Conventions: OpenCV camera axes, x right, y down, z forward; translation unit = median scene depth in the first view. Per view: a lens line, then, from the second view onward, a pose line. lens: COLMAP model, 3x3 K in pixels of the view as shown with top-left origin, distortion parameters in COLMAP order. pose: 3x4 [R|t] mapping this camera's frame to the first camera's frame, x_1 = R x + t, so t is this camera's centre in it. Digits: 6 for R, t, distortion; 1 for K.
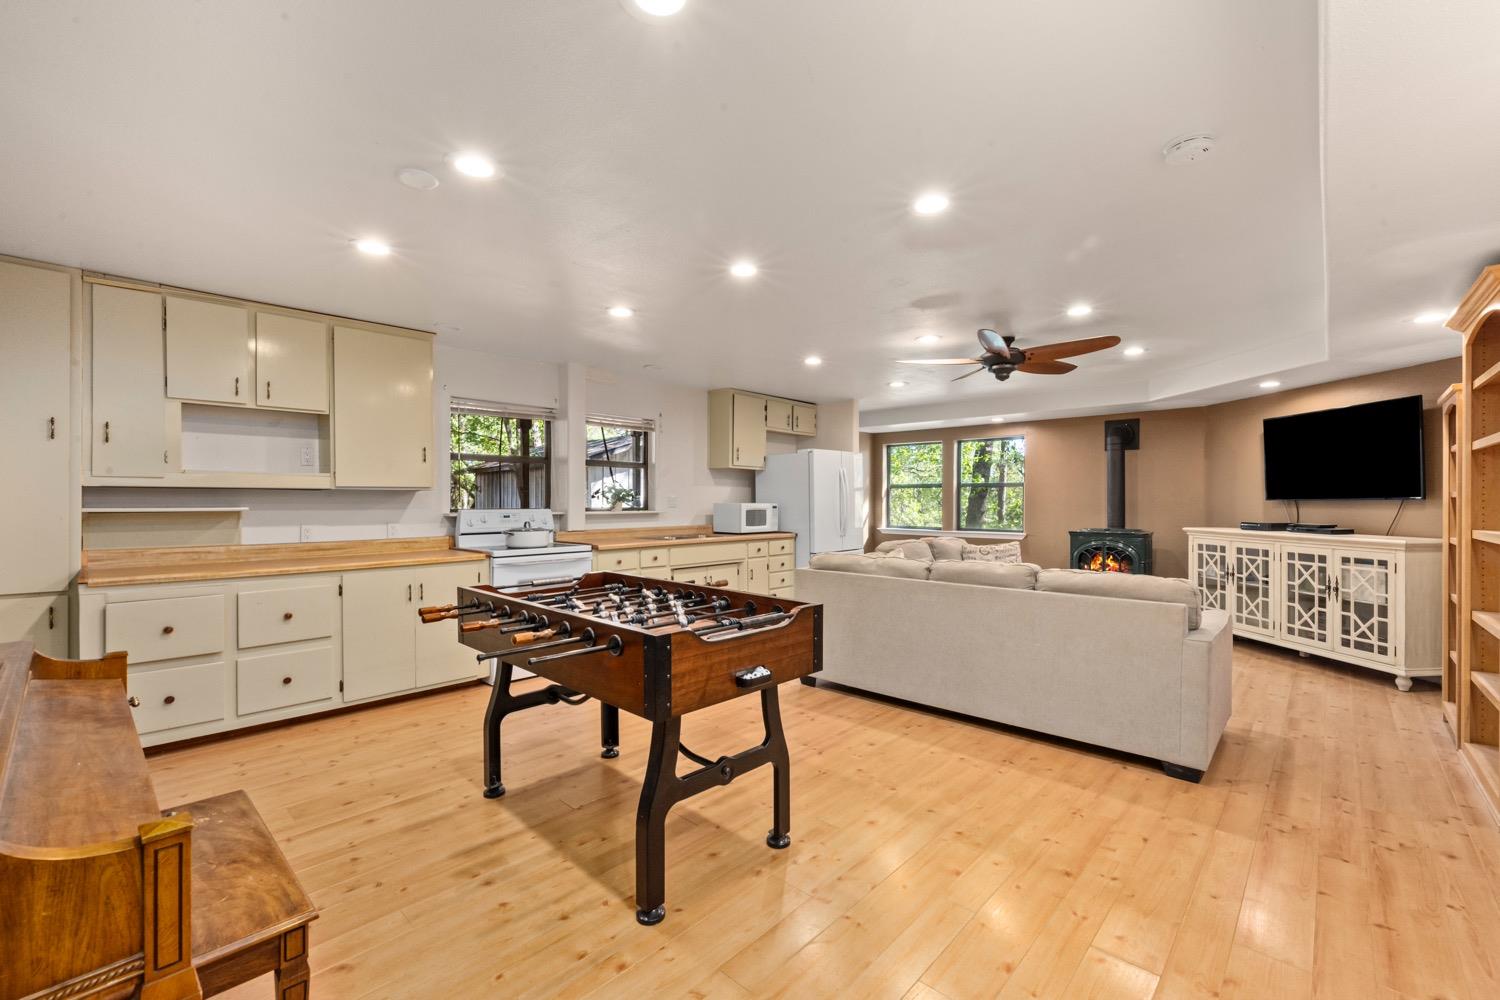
lens RADIAL K [[631.9, 0, 747.7], [0, 631.9, 500.6], [0, 0, 1]] dist [-0.005038, 0.001289]
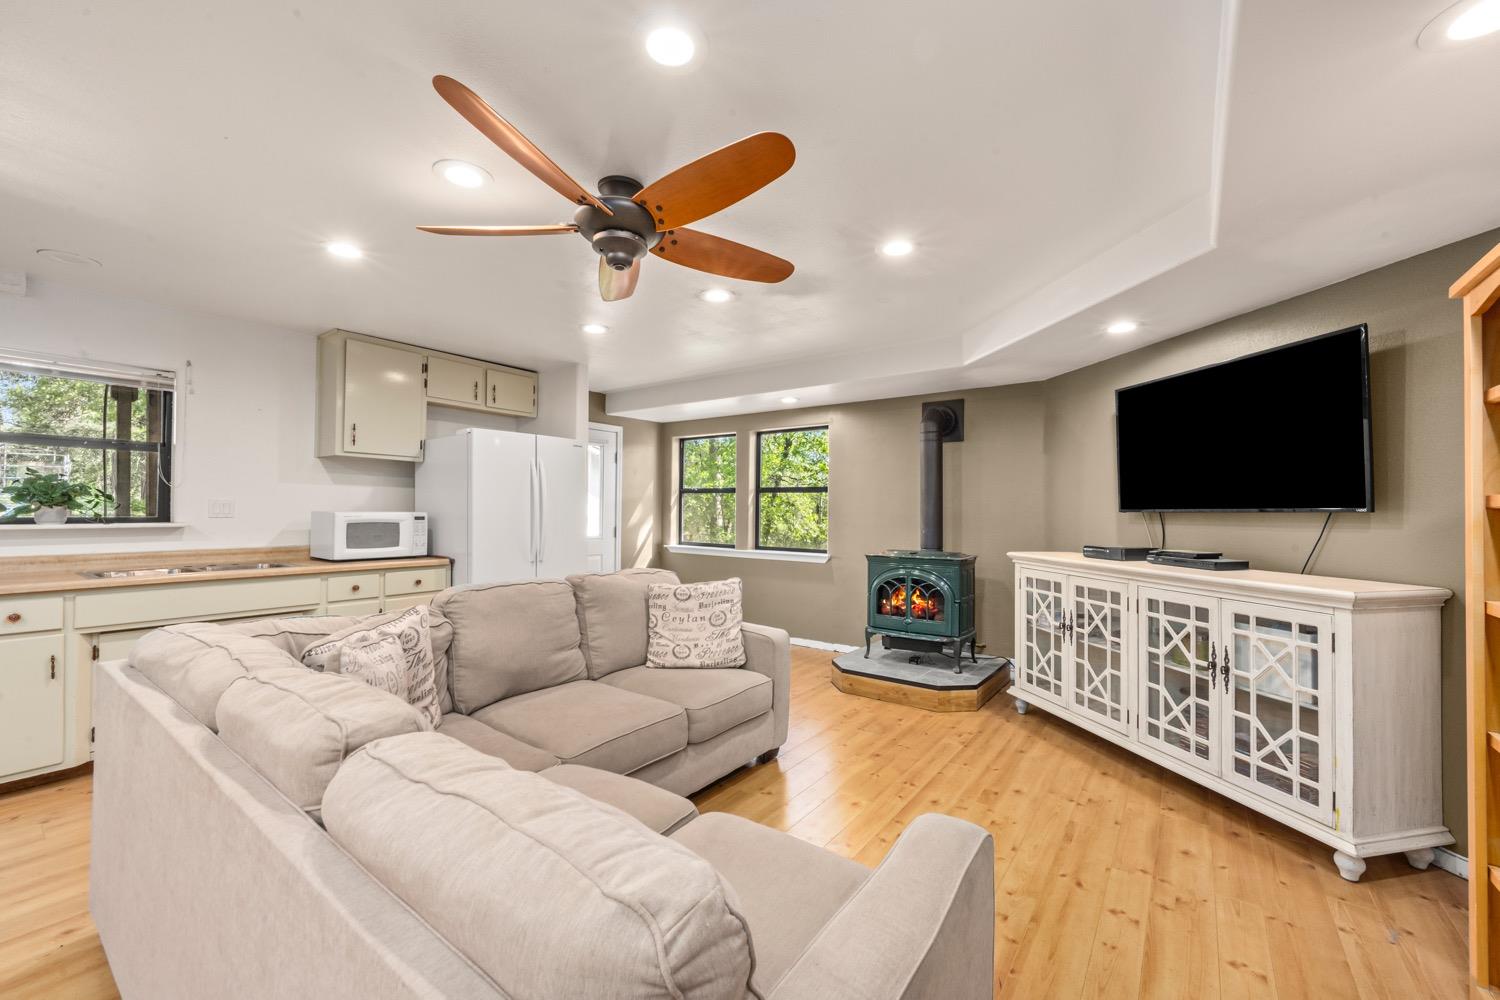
lens RADIAL K [[600.4, 0, 751.2], [0, 600.4, 503.9], [0, 0, 1]] dist [0.001316, -0.000169]
pose [[0.993563, 0.008316, 0.112977, 0.401435], [-0.007090, 0.999912, -0.011243, 0.000642], [-0.113060, 0.010370, 0.993534, 0.456305]]
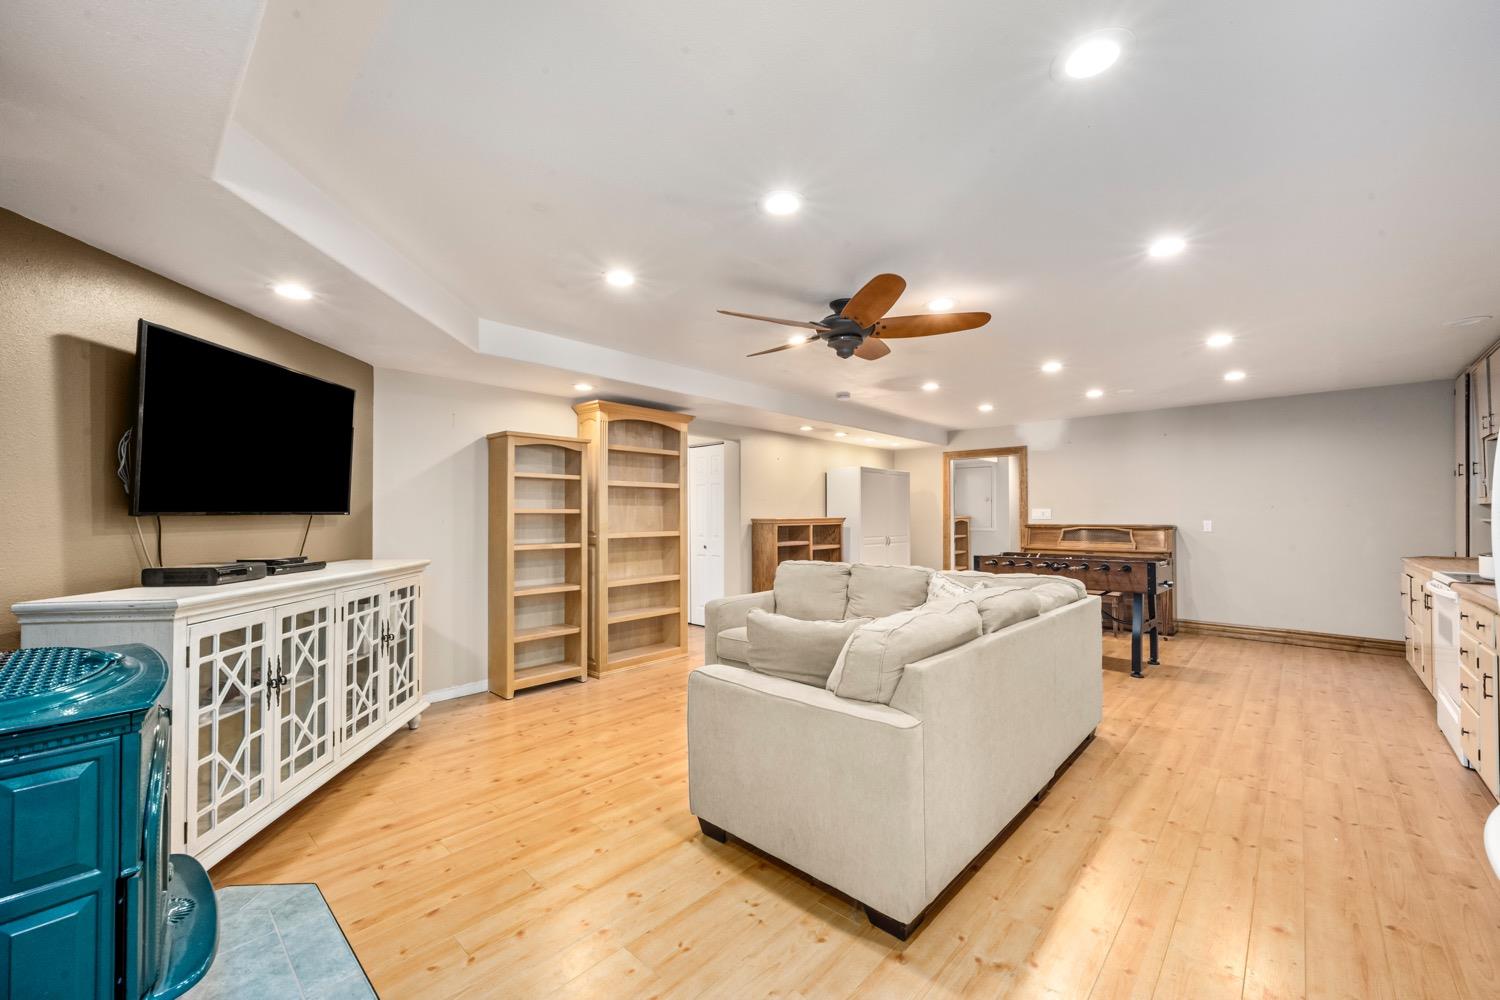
lens RADIAL K [[600.4, 0, 745.5], [0, 600.4, 505.9], [0, 0, 1]] dist [0.001316, -0.000169]
pose [[-0.999945, 0.006720, 0.007997, 0.459781], [0.006620, 0.999900, -0.012457, -0.000037], [-0.008080, -0.012403, -0.999890, 1.523412]]
